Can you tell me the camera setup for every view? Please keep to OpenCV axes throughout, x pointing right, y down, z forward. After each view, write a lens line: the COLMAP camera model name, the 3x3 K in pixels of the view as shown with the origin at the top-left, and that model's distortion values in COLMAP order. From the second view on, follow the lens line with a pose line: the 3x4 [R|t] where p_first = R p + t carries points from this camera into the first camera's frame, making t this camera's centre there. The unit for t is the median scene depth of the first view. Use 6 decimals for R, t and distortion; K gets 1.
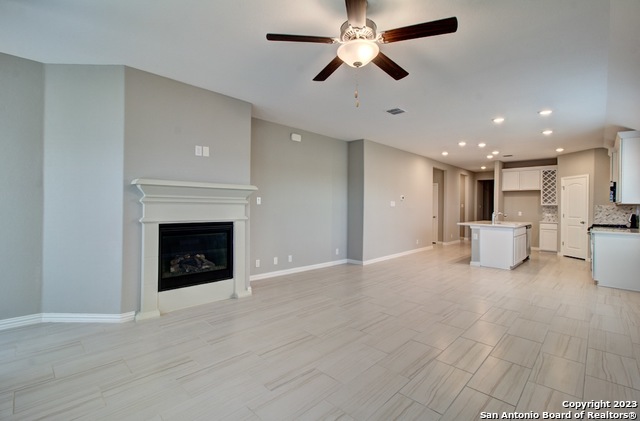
lens RADIAL K [[291.5, 0, 320.5], [0, 291.5, 206.0], [0, 0, 1]] dist [-0.006601, 0.002702]
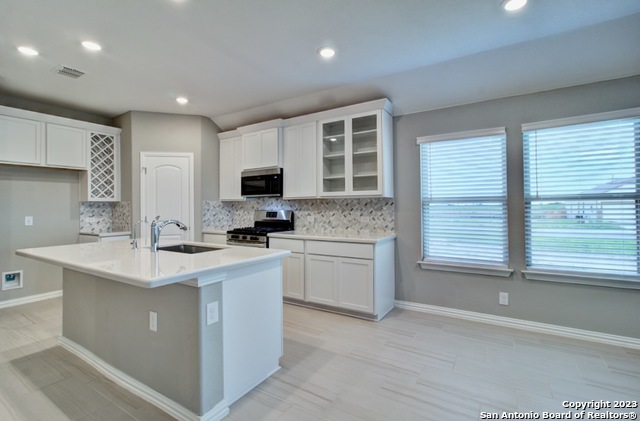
lens RADIAL K [[291.5, 0, 310.6], [0, 291.5, 204.8], [0, 0, 1]] dist [-0.006601, 0.002702]
pose [[-0.204047, -0.006192, 0.978941, 0.208567], [0.005156, 0.999959, 0.007400, 0.002284], [-0.978947, 0.006558, -0.204007, 0.799828]]
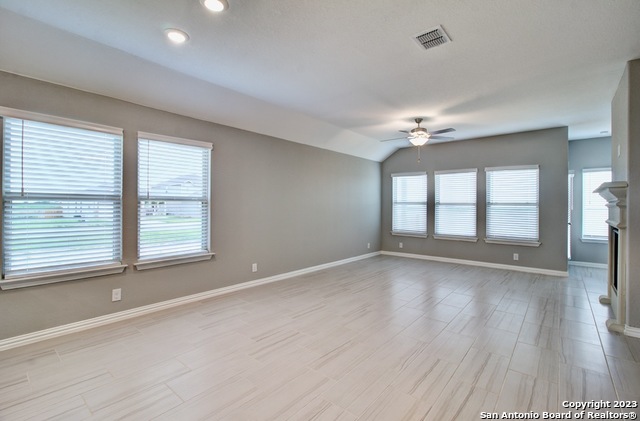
lens RADIAL K [[291.5, 0, 317.0], [0, 291.5, 204.2], [0, 0, 1]] dist [-0.006601, 0.002702]
pose [[-0.997670, -0.020290, -0.065134, 0.290860], [-0.019933, 0.999783, -0.006133, 0.004306], [0.065244, -0.004821, -0.997858, 0.886584]]
